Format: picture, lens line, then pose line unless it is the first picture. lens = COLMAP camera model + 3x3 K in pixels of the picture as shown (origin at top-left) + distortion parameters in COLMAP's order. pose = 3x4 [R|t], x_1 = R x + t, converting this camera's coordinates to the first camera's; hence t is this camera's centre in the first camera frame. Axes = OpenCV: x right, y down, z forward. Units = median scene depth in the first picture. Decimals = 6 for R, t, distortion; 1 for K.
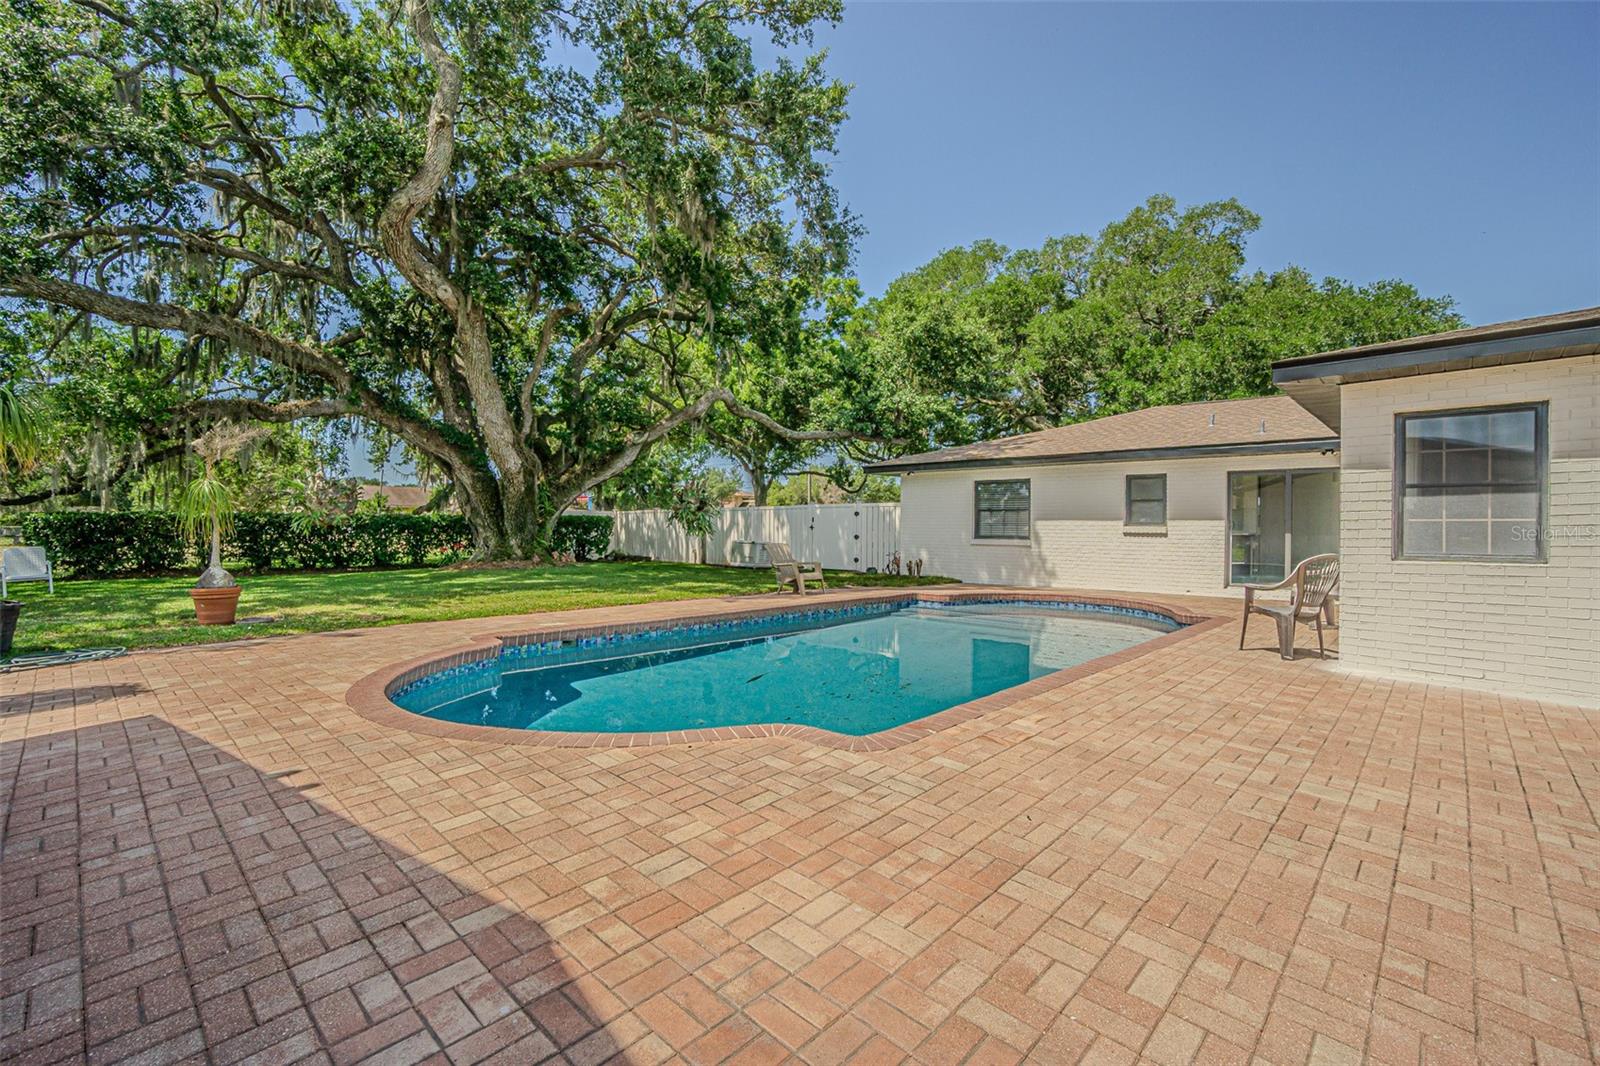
lens RADIAL K [[722.3, 0, 788.1], [0, 722.3, 525.4], [0, 0, 1]] dist [-0.064443, 0.029193]
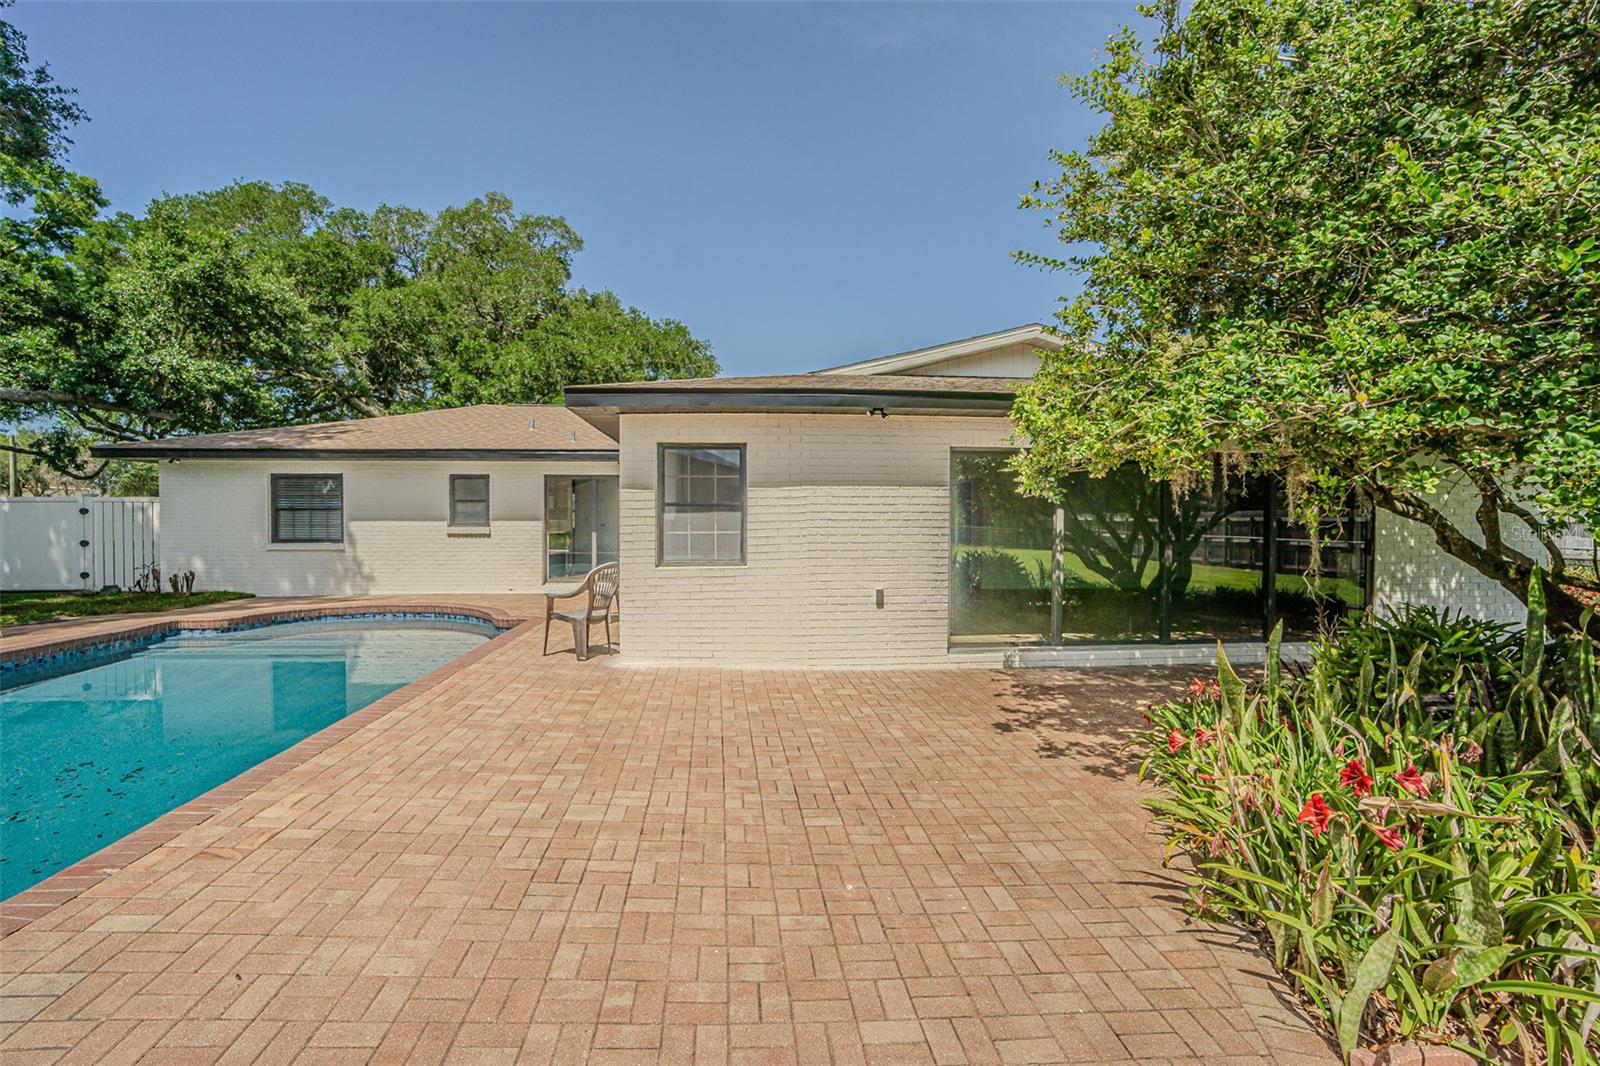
lens RADIAL K [[722.3, 0, 788.1], [0, 722.3, 525.4], [0, 0, 1]] dist [-0.064443, 0.029193]
pose [[0.653261, -0.019312, 0.756887, 0.027584], [0.003525, 0.999741, 0.022466, -0.015142], [-0.757125, -0.012008, 0.653160, 0.010531]]
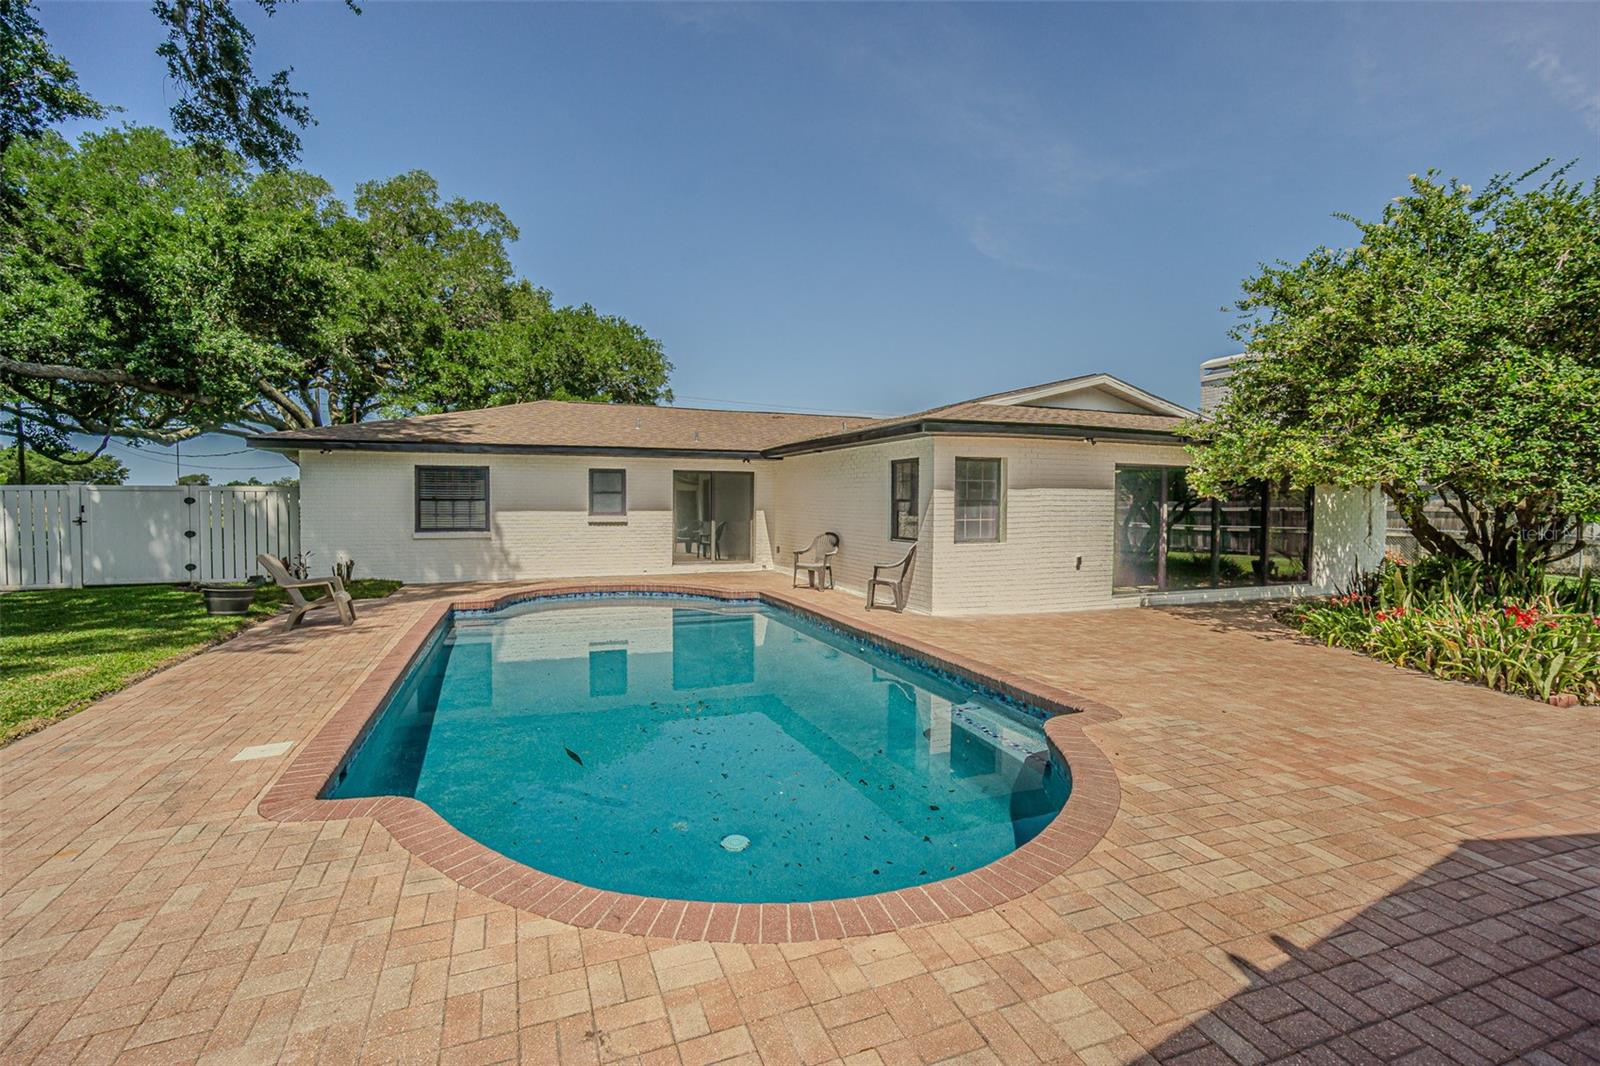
lens RADIAL K [[720.5, 0, 774.2], [0, 720.5, 518.3], [0, 0, 1]] dist [-0.050267, 0.020798]
pose [[0.424790, -0.025609, 0.904930, -0.277488], [-0.001631, 0.999577, 0.029053, -0.019685], [-0.905291, -0.013817, 0.424568, 0.204906]]
